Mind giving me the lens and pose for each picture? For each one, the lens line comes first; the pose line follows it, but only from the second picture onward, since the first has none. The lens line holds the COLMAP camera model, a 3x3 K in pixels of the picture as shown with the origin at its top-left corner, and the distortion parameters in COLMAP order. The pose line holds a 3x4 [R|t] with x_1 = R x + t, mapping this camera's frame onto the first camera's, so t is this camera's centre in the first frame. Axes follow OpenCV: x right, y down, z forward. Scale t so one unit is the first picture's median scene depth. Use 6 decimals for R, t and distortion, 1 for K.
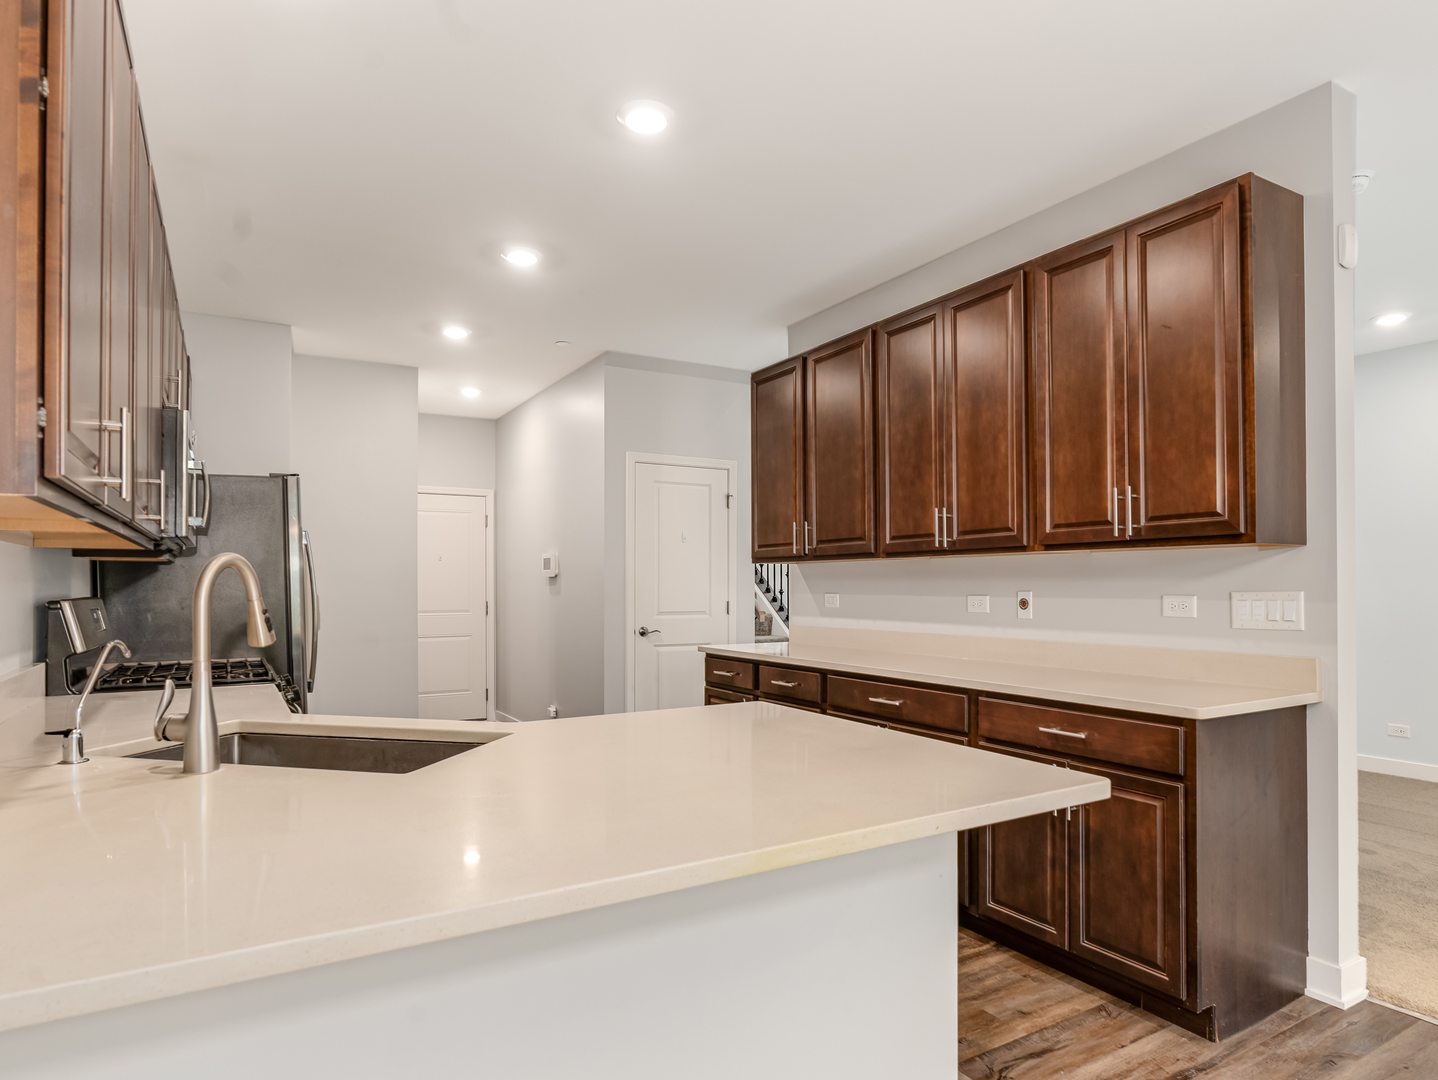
lens RADIAL K [[840.8, 0, 717.5], [0, 840.8, 575.1], [0, 0, 1]] dist [0.000227, 0.001480]
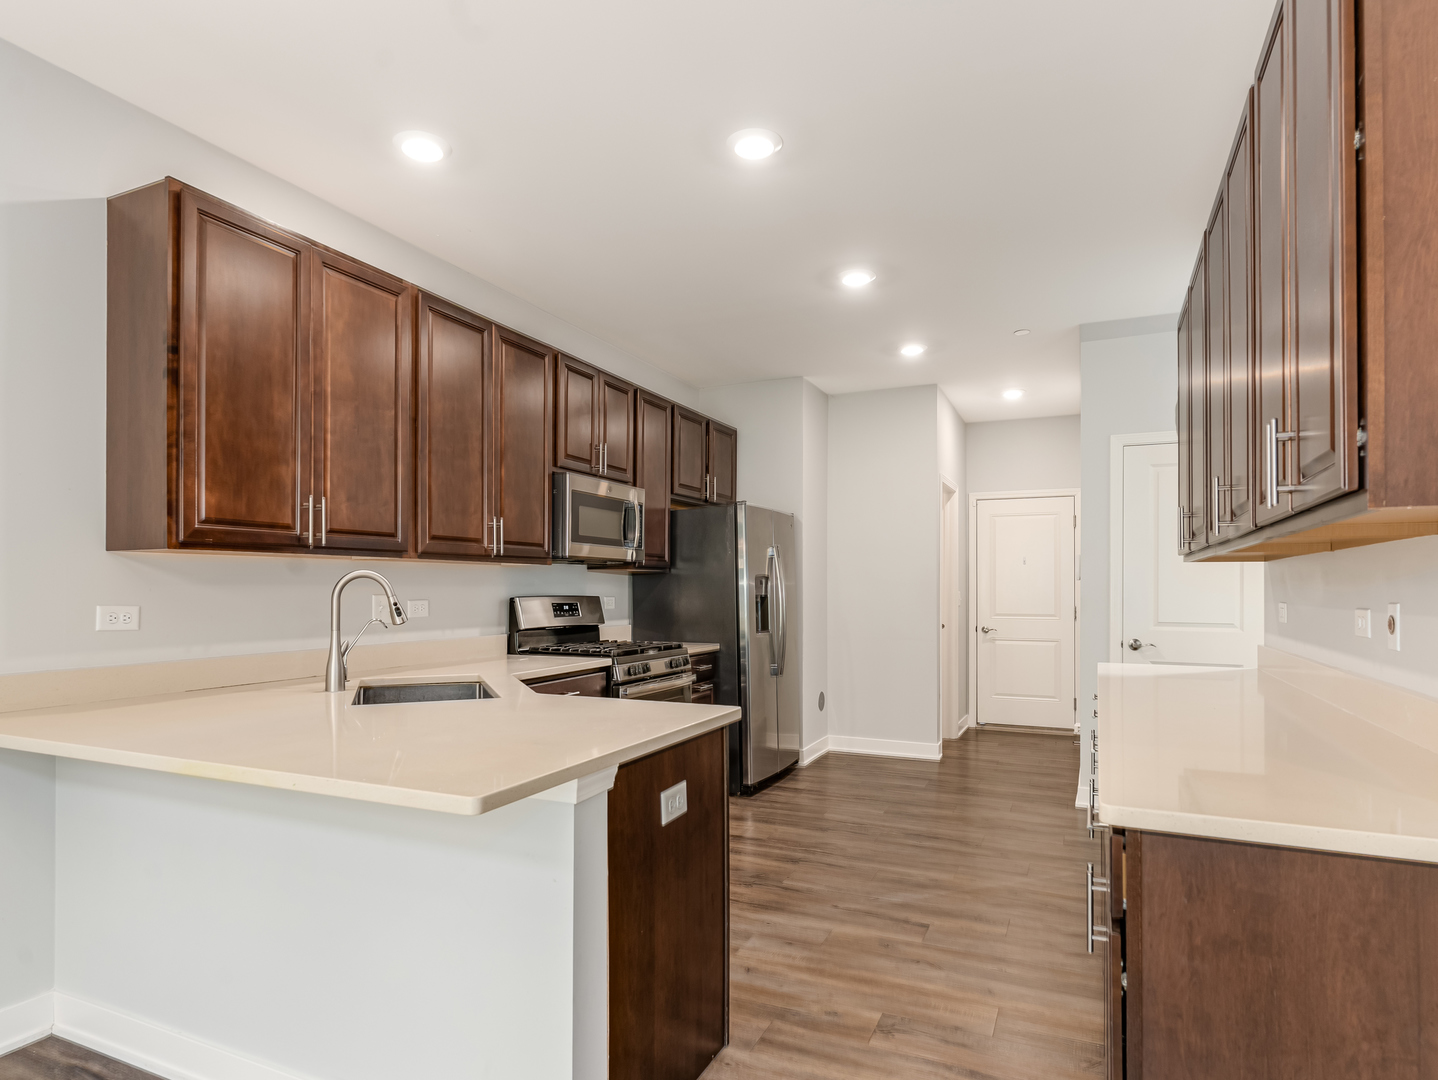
lens RADIAL K [[820.9, 0, 709.4], [0, 820.9, 579.6], [0, 0, 1]] dist [0.000607, 0.000273]
pose [[0.561533, -0.007509, -0.827420, 0.829943], [0.009076, 0.999955, -0.002915, 0.000392], [0.827405, -0.005873, 0.561576, 0.417253]]
